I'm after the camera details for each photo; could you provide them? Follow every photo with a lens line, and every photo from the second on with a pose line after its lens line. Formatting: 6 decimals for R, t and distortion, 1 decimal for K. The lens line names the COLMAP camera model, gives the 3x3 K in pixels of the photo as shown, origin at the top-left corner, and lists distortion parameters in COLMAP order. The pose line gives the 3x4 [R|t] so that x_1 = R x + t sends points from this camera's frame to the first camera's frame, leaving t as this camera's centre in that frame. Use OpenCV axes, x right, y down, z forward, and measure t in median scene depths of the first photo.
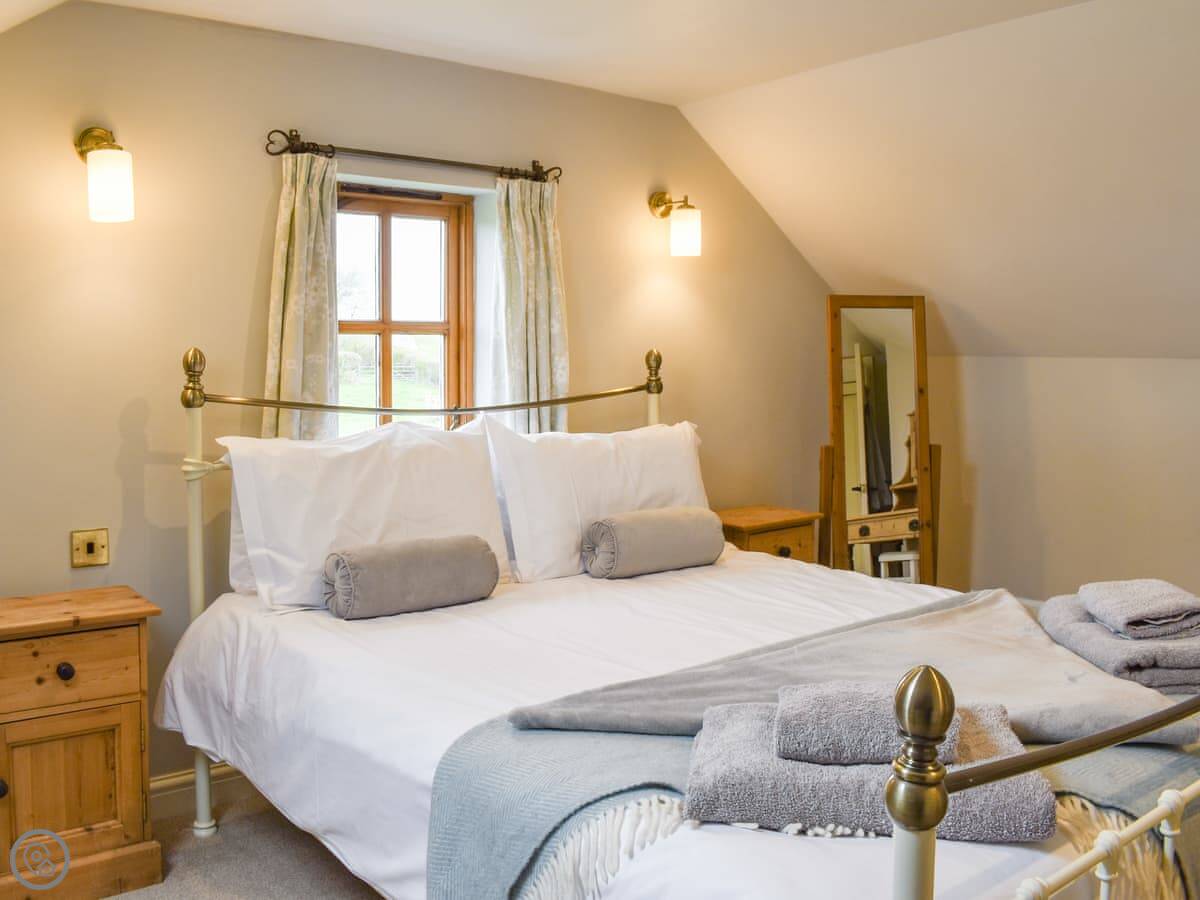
lens RADIAL K [[1004.1, 0, 604.6], [0, 1004.1, 448.9], [0, 0, 1]] dist [-0.089793, 0.014033]
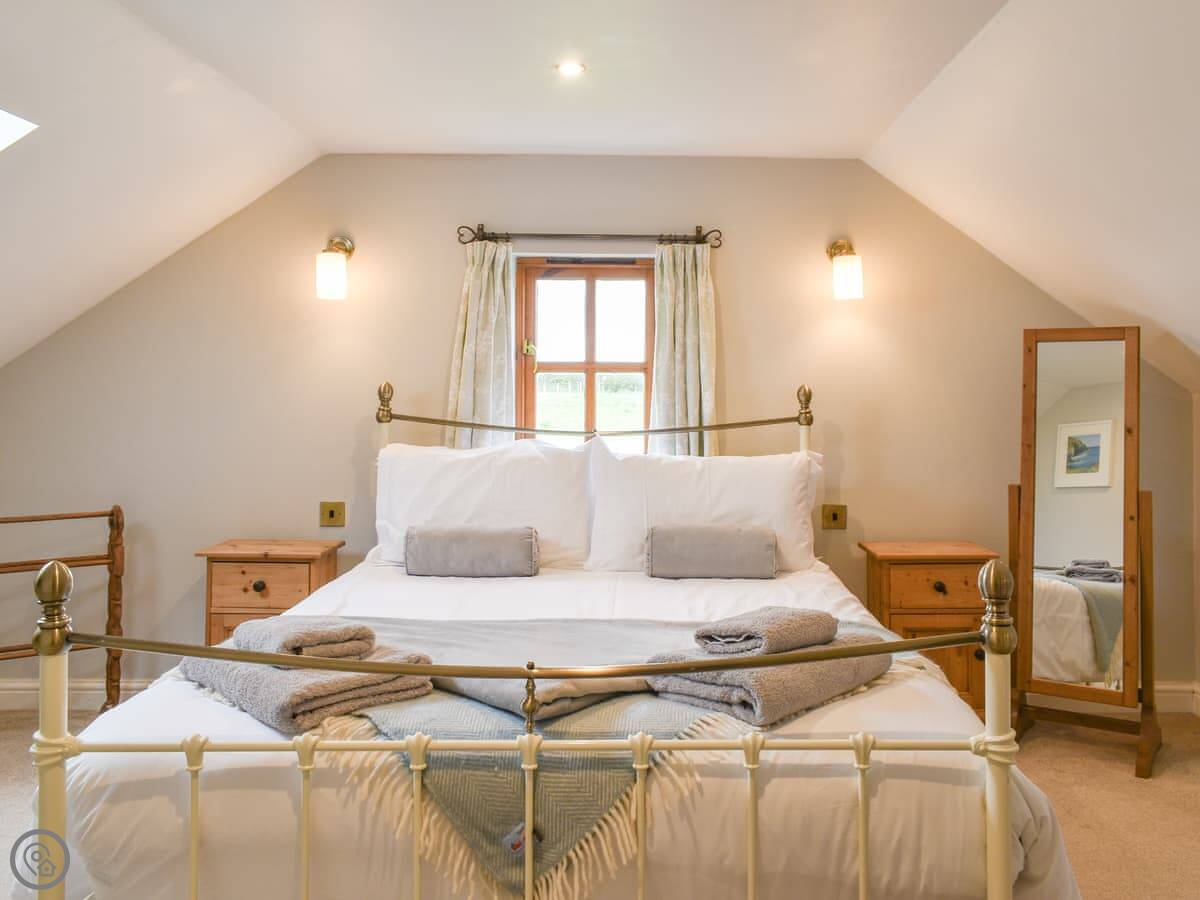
lens RADIAL K [[1006.2, 0, 750.2], [0, 1006.2, 423.4], [0, 0, 1]] dist [0.000547, -0.004009]
pose [[0.826961, 0.026550, -0.561633, 0.674094], [-0.058565, 0.997518, -0.039077, -0.011149], [0.559202, 0.065208, 0.826463, 0.056854]]
